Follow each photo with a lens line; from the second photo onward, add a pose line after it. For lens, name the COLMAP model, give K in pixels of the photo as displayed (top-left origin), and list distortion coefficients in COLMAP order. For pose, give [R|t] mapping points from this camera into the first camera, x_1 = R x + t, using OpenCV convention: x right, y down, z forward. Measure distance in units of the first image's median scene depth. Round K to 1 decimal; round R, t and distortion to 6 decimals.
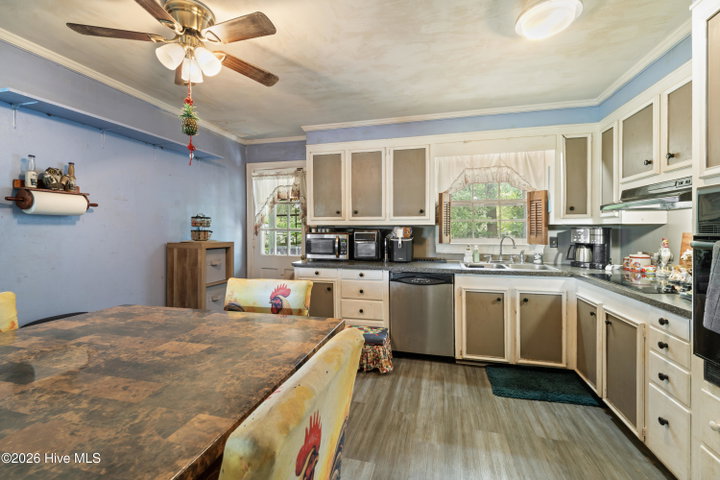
lens RADIAL K [[299.5, 0, 361.1], [0, 299.5, 232.4], [0, 0, 1]] dist [-0.000704, -0.001068]
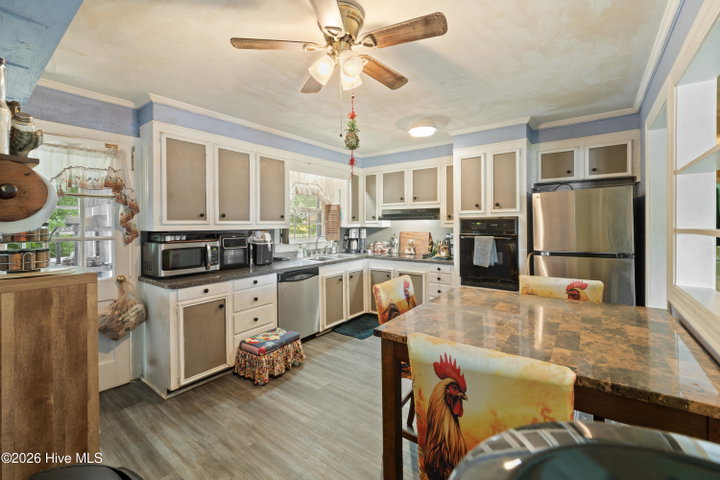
lens RADIAL K [[299.5, 0, 362.3], [0, 299.5, 225.4], [0, 0, 1]] dist [-0.000704, -0.001068]
pose [[0.389020, -0.008499, 0.921190, -0.730966], [0.017307, 0.999848, 0.001916, -0.035276], [-0.921067, 0.015198, 0.389108, 0.294689]]
